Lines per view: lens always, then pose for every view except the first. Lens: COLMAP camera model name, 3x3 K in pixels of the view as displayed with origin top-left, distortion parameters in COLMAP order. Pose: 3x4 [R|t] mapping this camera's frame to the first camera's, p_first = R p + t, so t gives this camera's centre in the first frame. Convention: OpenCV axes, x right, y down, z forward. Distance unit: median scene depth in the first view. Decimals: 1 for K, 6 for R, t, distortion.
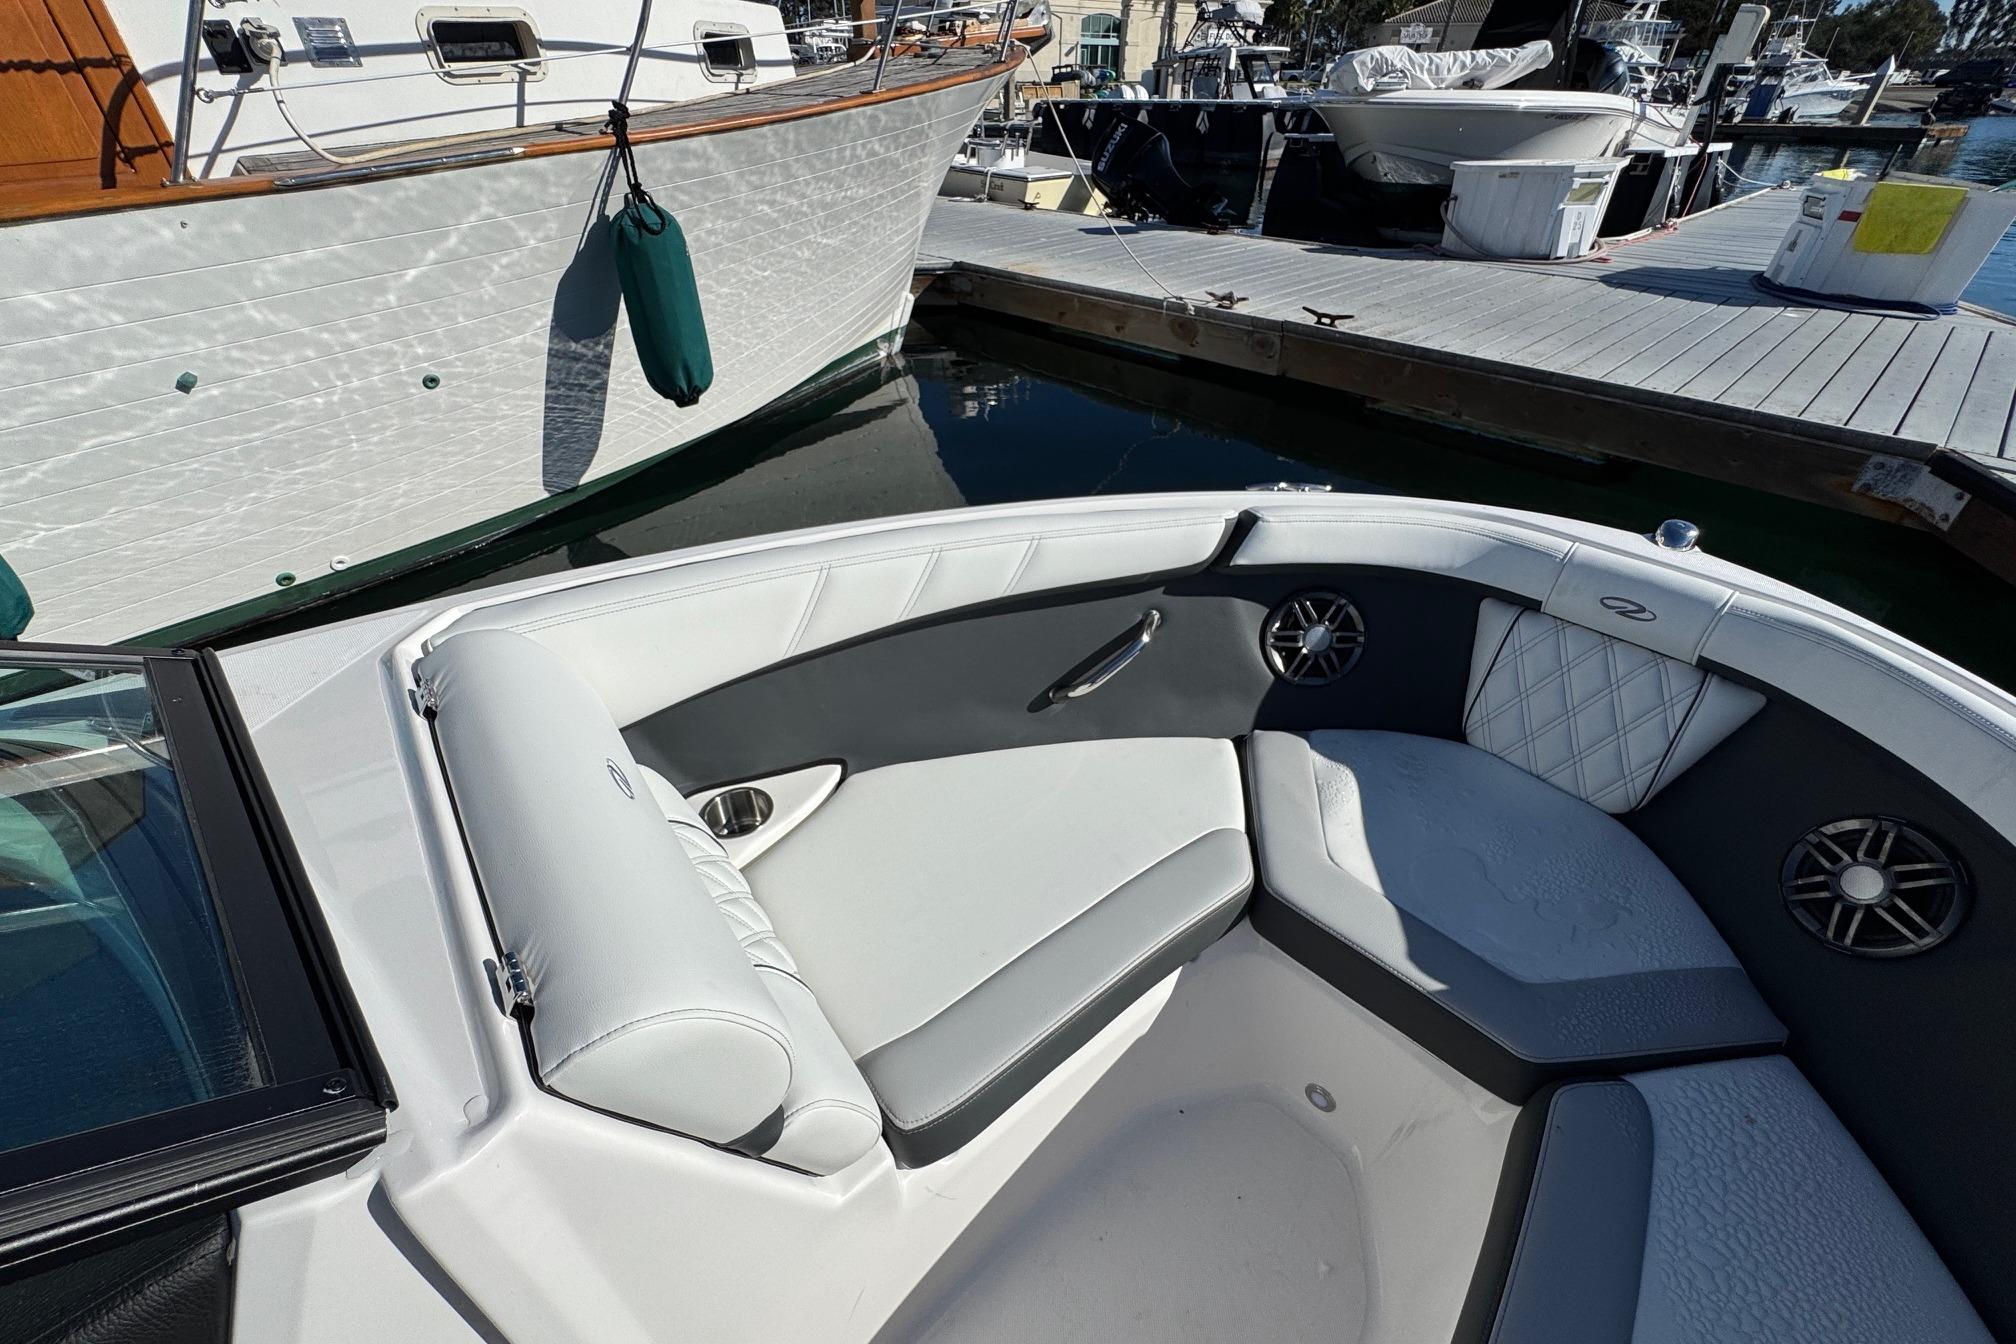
lens RADIAL K [[811.3, 0, 1006.6], [0, 811.3, 680.9], [0, 0, 1]] dist [-0.010358, 0.000455]
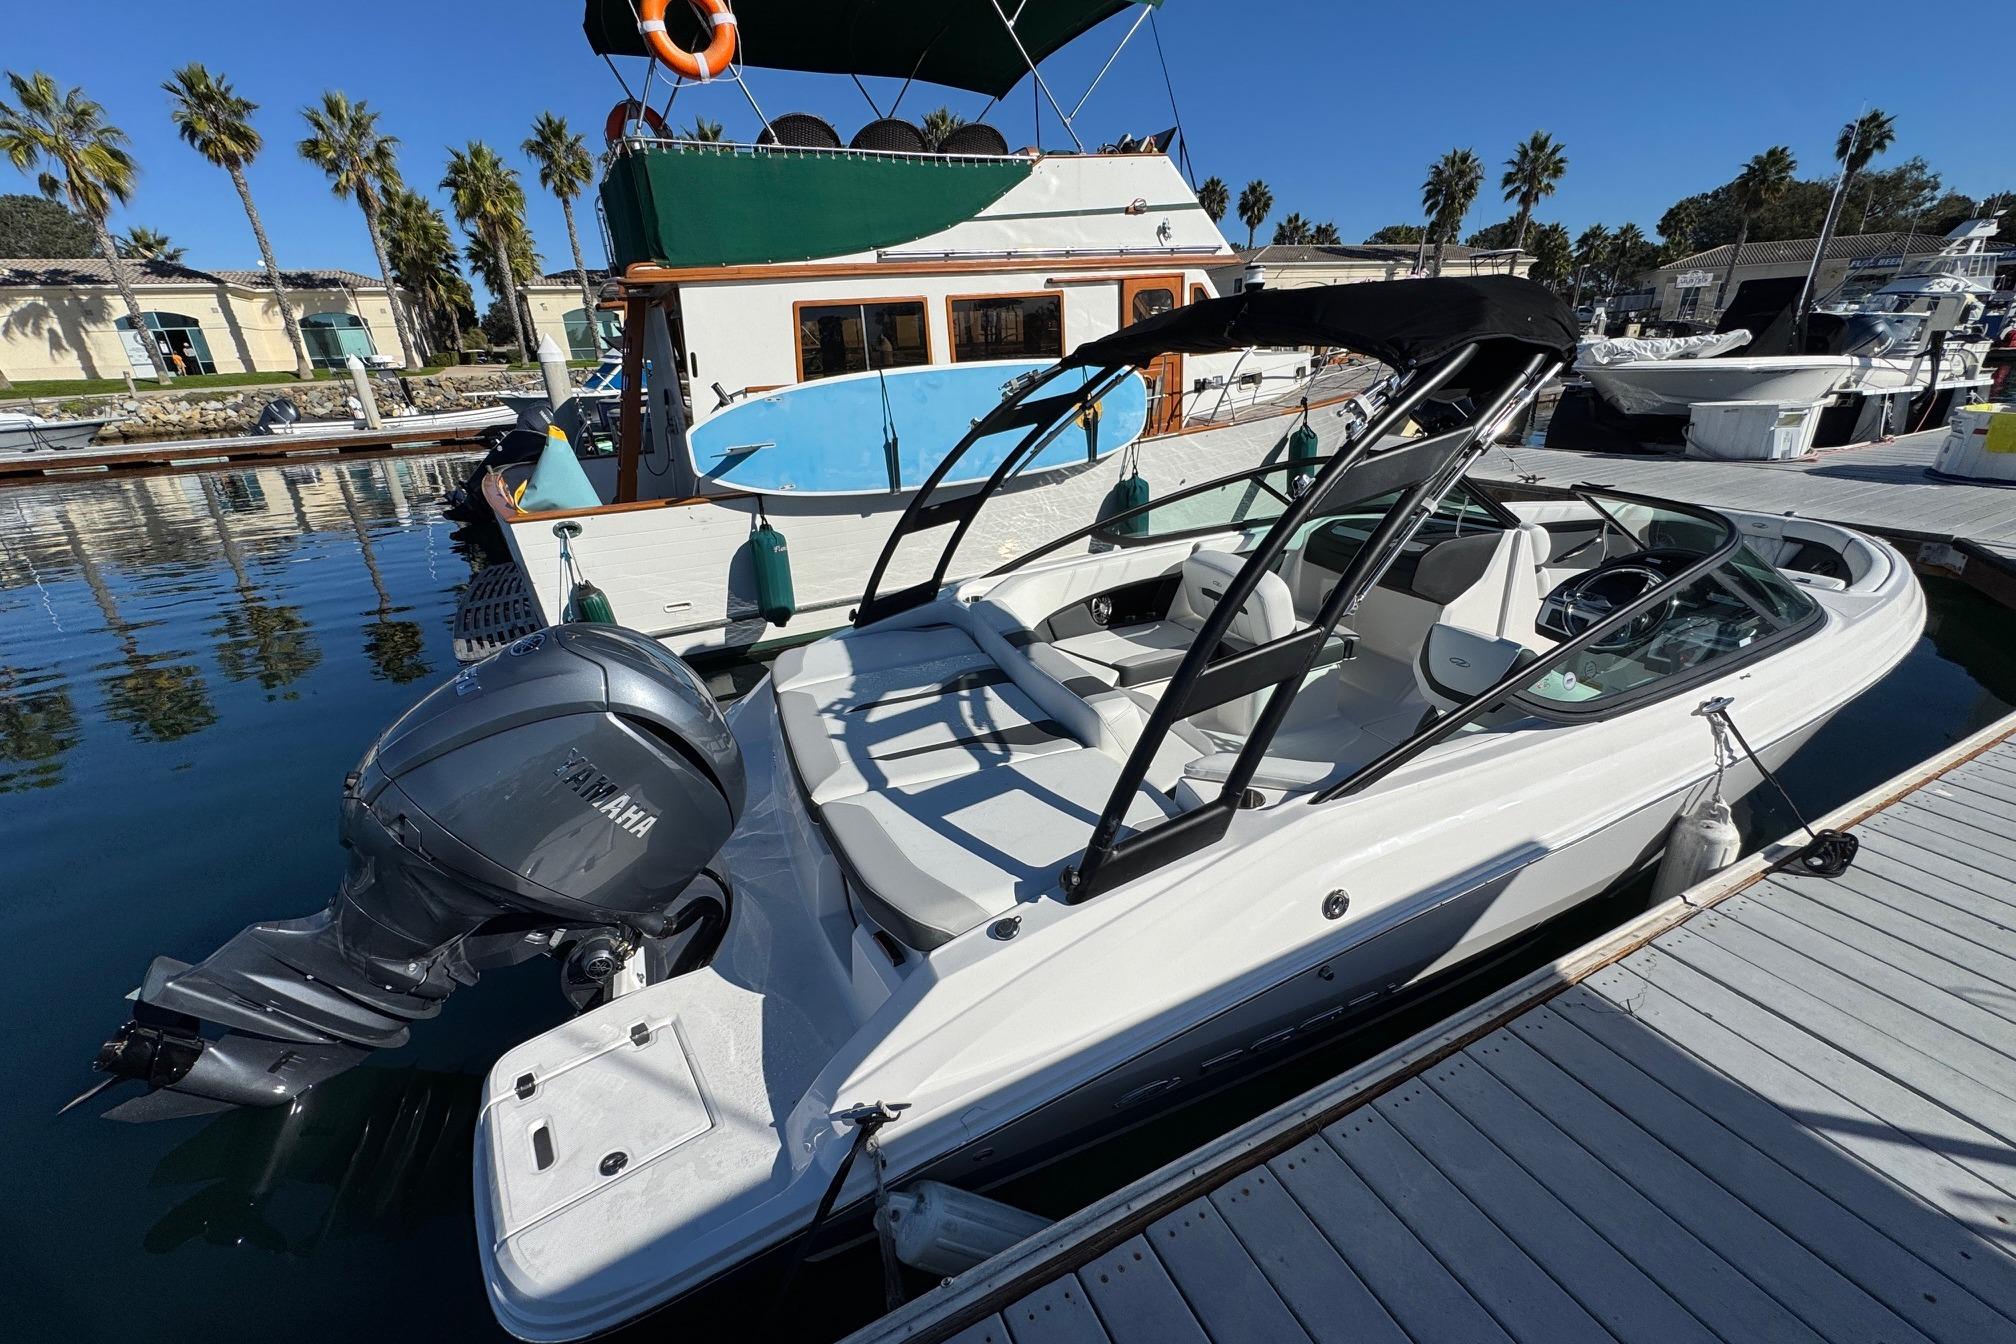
lens RADIAL K [[792.4, 0, 1014.3], [0, 792.4, 666.3], [0, 0, 1]] dist [-0.003014, 0.000531]
pose [[0.959221, 0.076448, -0.272123, -0.245770], [-0.139698, 0.965151, -0.221285, 0.368599], [0.245723, 0.250277, 0.936473, -0.627395]]
